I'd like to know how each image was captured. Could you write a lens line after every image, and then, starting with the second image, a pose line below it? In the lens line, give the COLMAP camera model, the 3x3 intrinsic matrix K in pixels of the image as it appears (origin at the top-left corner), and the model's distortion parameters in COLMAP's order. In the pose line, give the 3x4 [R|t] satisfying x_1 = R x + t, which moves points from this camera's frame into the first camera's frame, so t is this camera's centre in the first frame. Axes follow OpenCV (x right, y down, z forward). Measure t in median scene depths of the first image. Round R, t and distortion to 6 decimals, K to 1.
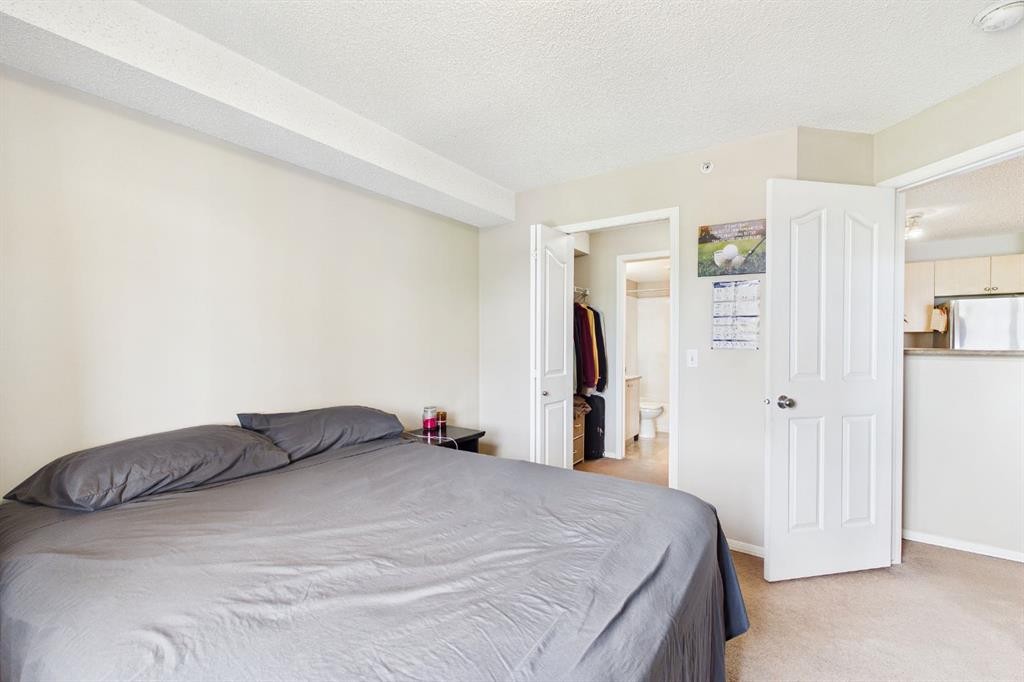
lens RADIAL K [[431.2, 0, 511.4], [0, 431.2, 343.1], [0, 0, 1]] dist [0.000038, -0.000044]
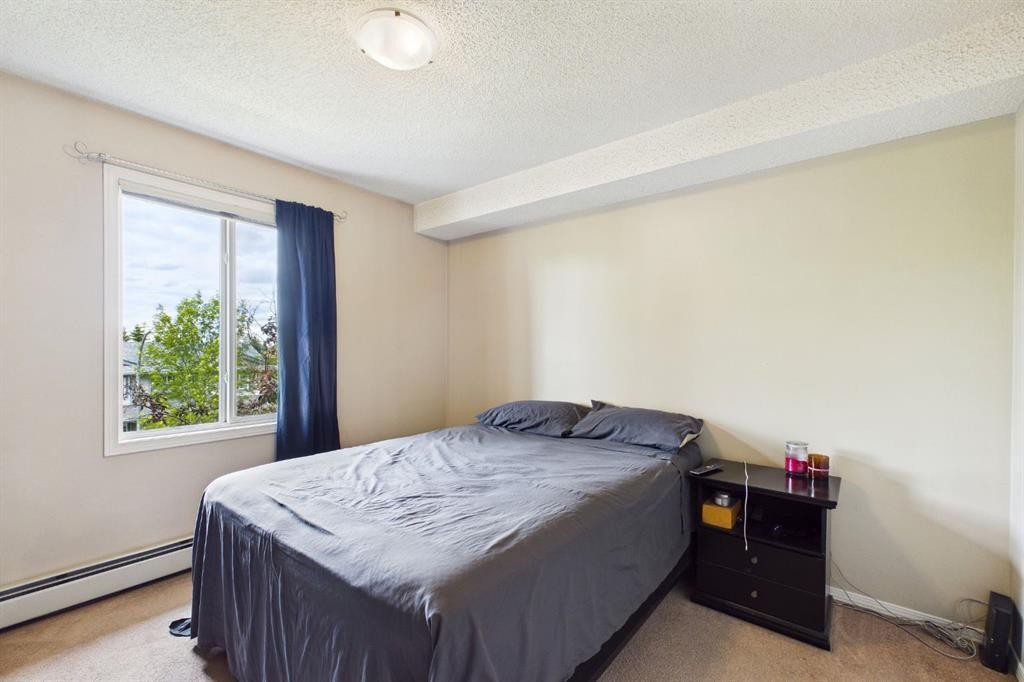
lens RADIAL K [[431.2, 0, 512.5], [0, 431.2, 346.2], [0, 0, 1]] dist [0.000038, -0.000044]
pose [[-0.100312, -0.002521, -0.994953, 0.772500], [0.000838, 0.999996, -0.002618, -0.008376], [0.994956, -0.001097, -0.100309, 0.850917]]
